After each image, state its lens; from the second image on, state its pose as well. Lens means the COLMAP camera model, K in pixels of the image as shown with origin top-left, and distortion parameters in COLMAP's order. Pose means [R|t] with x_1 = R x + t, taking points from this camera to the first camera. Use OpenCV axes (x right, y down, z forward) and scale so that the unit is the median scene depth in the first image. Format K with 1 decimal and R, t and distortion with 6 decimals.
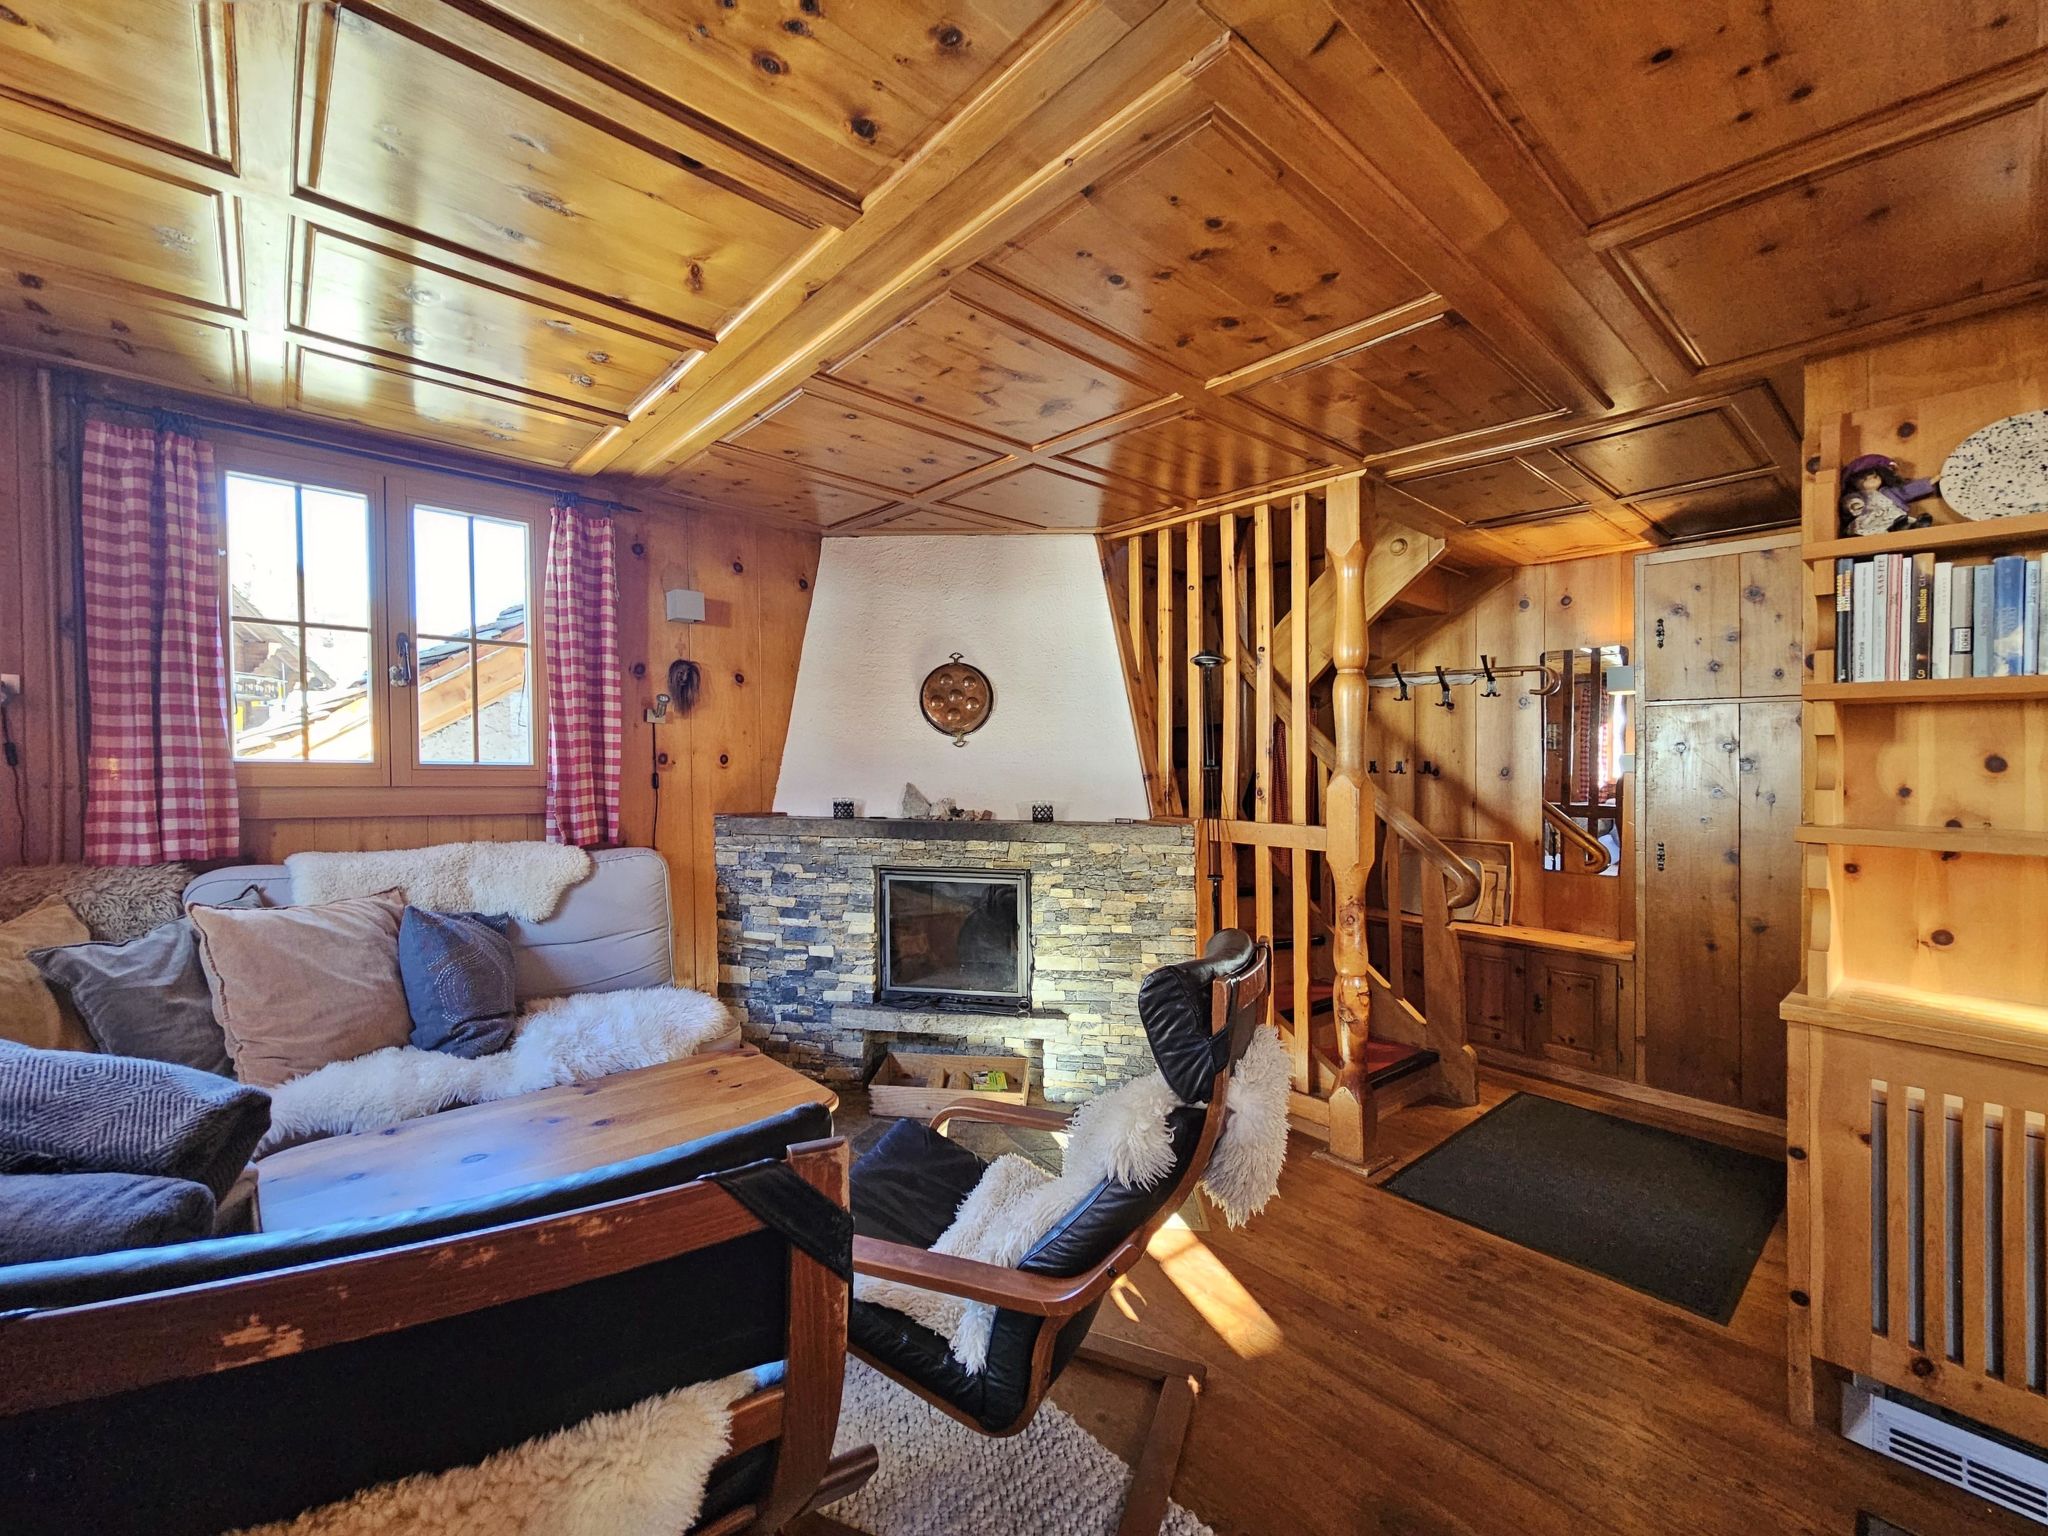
lens RADIAL K [[845.1, 0, 1003.3], [0, 845.1, 760.1], [0, 0, 1]] dist [0.000204, -0.000033]
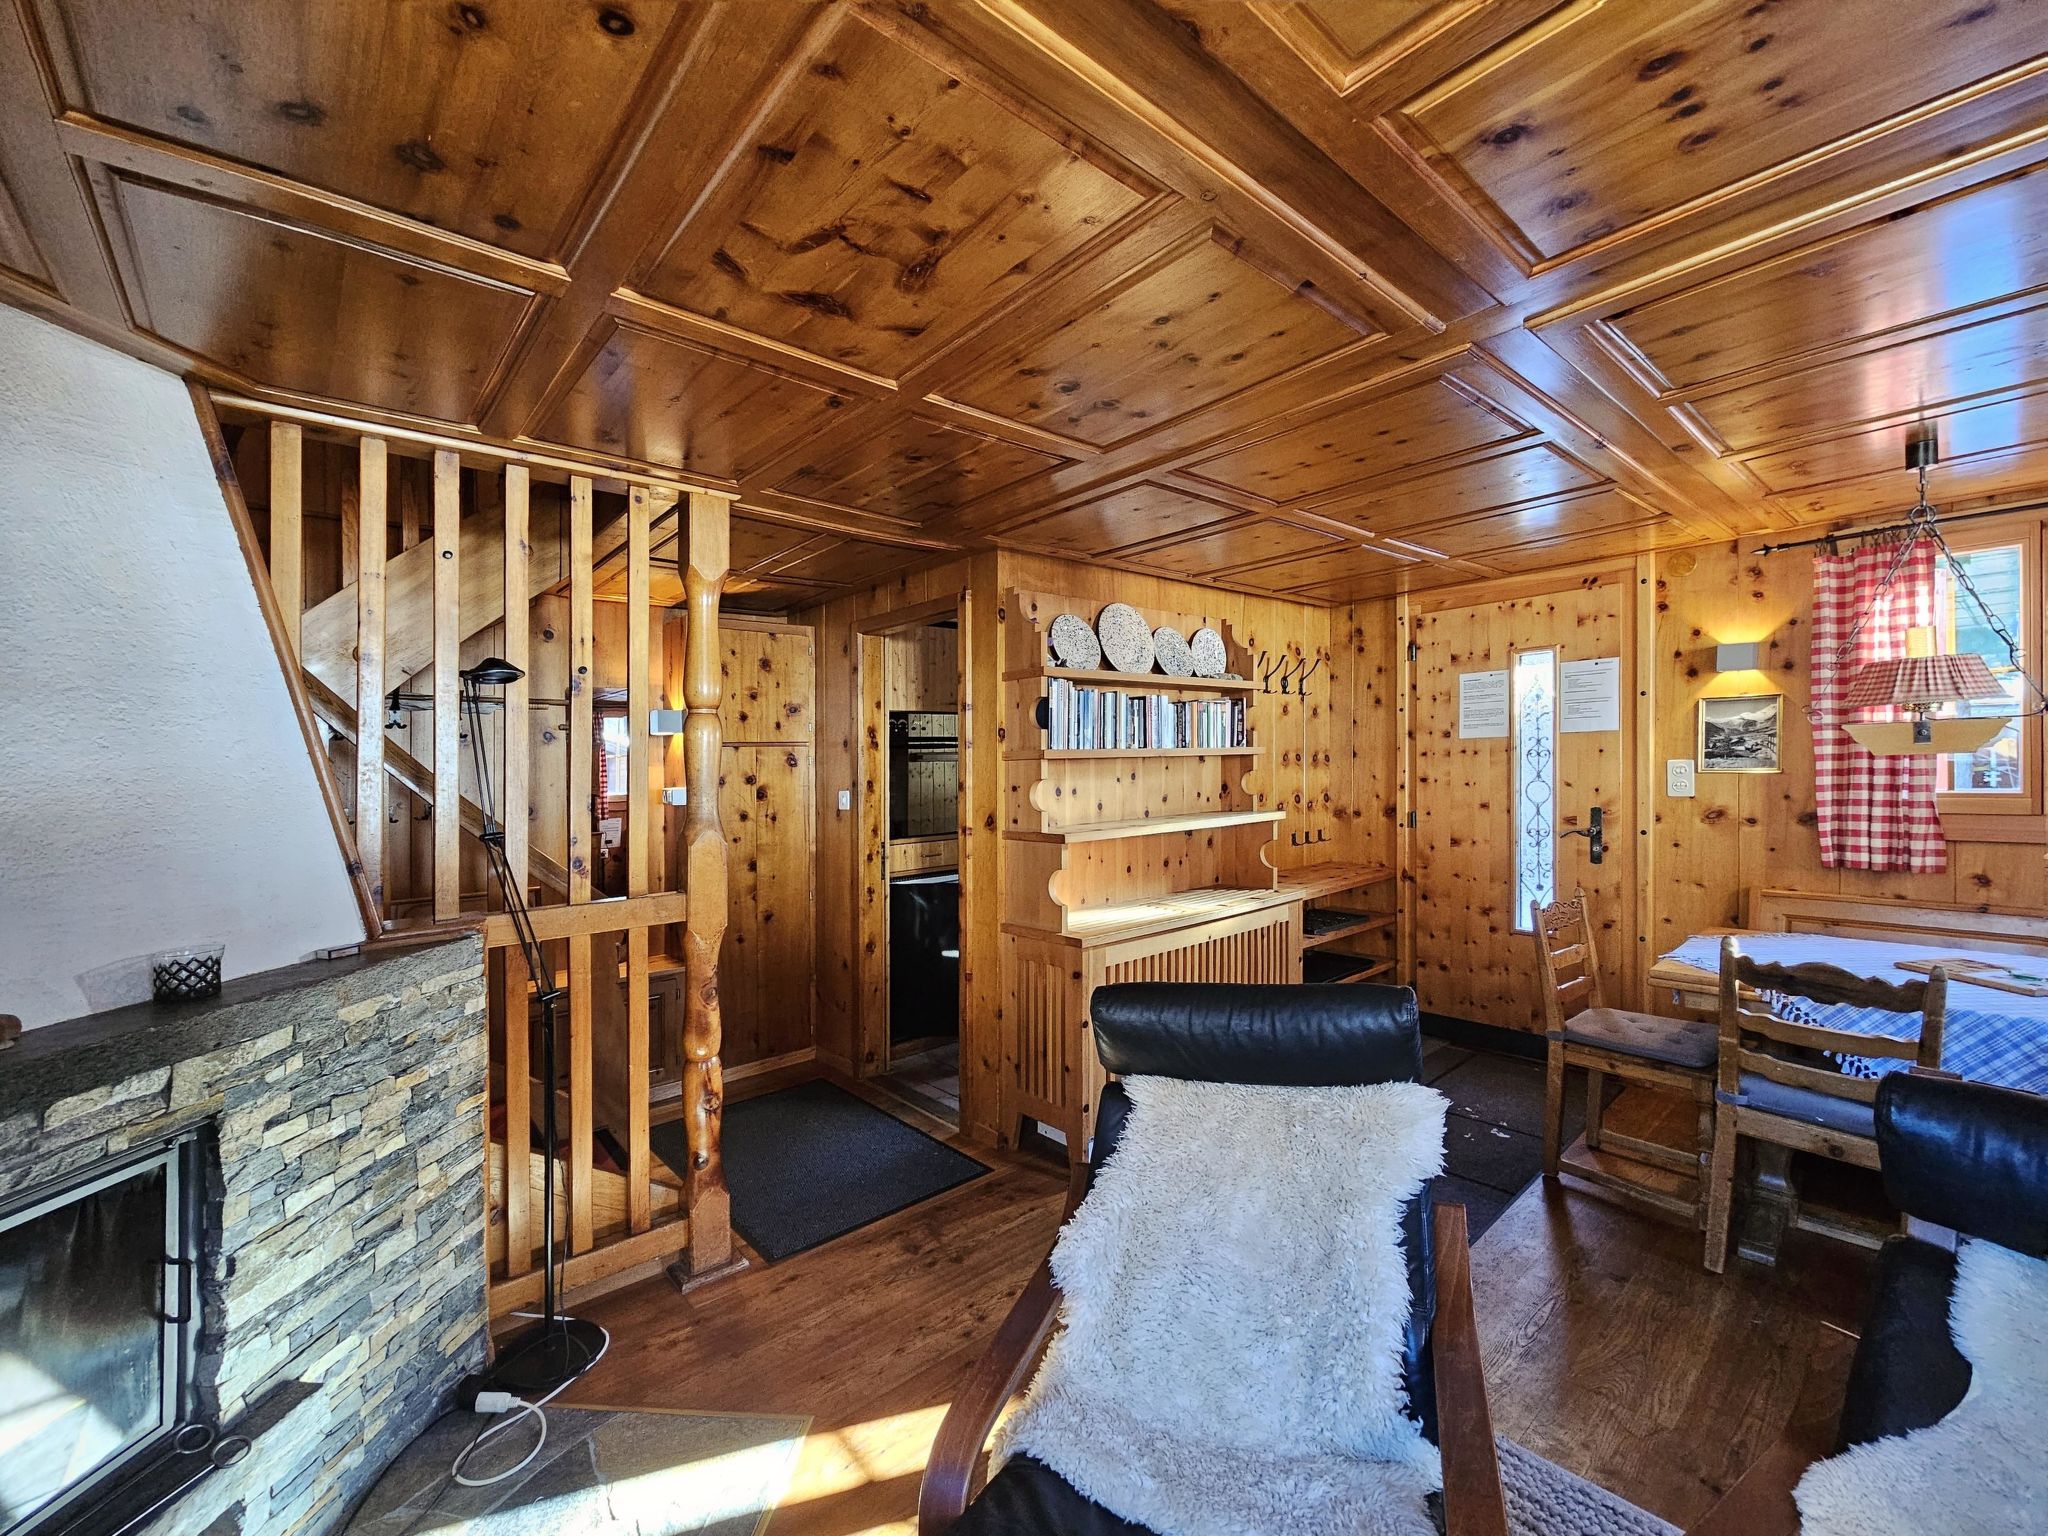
lens RADIAL K [[845.1, 0, 1003.3], [0, 845.1, 760.1], [0, 0, 1]] dist [0.000204, -0.000033]
pose [[0.012007, -0.009709, 0.999881, -0.401081], [0.023872, 0.999671, 0.009420, -0.047368], [-0.999643, 0.023756, 0.012235, 0.582910]]
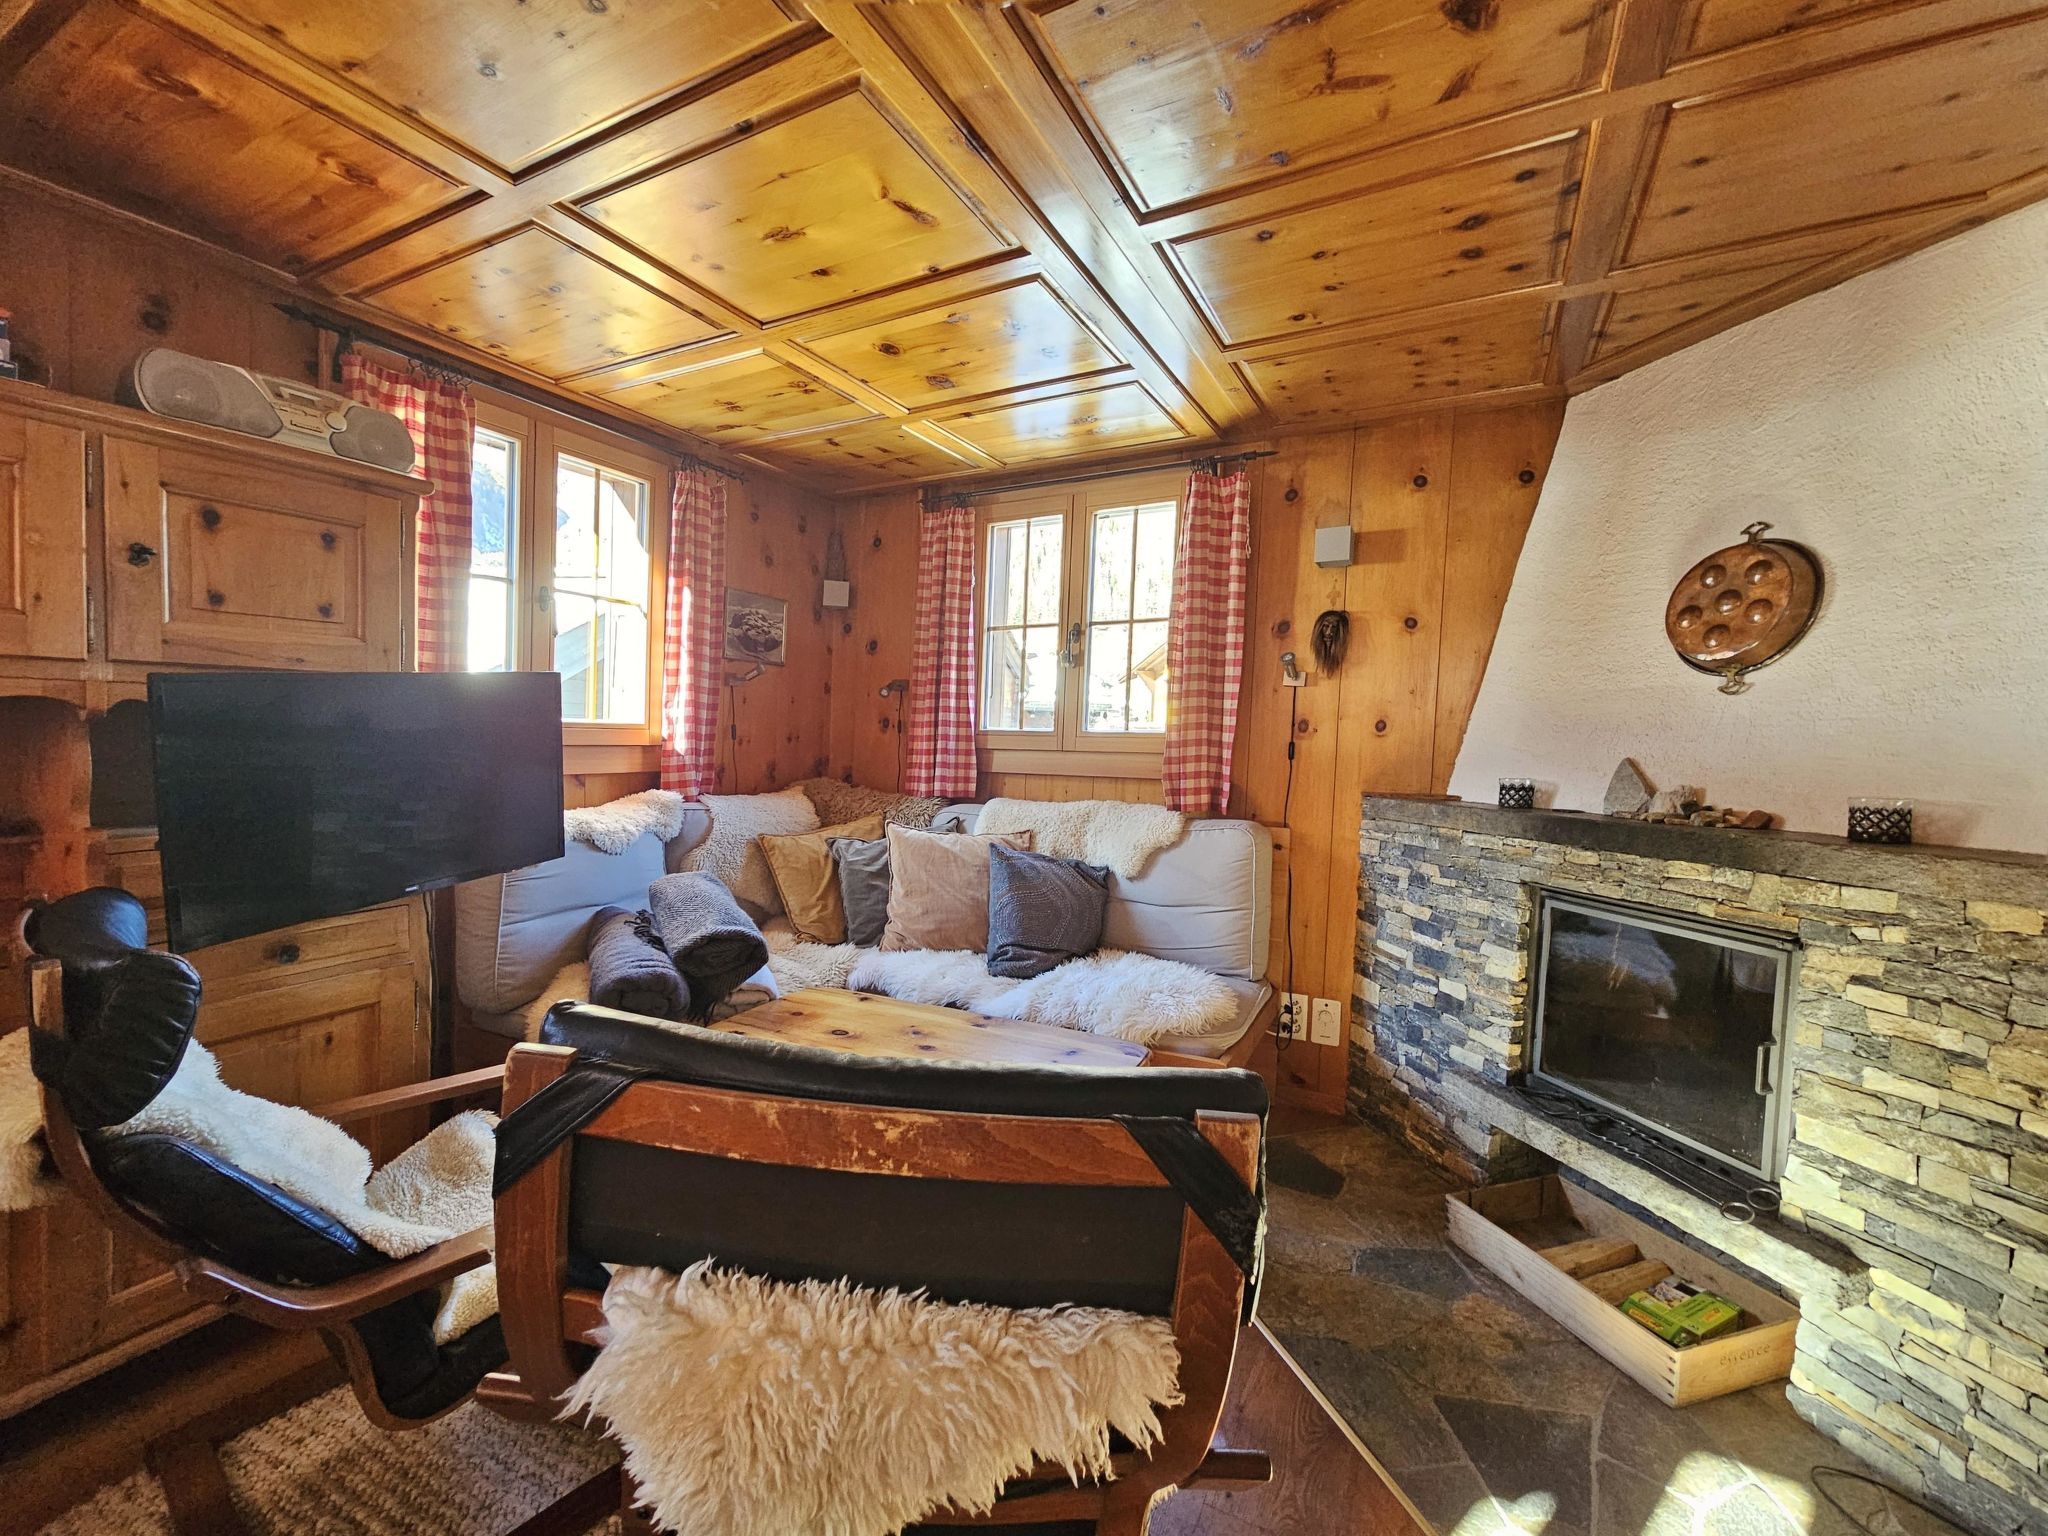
lens RADIAL K [[852.5, 0, 1029.0], [0, 852.5, 773.8], [0, 0, 1]] dist [0.000870, 0.000378]
pose [[0.364174, 0.028184, -0.930904, 0.327268], [-0.003610, 0.999577, 0.028851, 0.024079], [0.931324, -0.007147, 0.364122, 0.406762]]
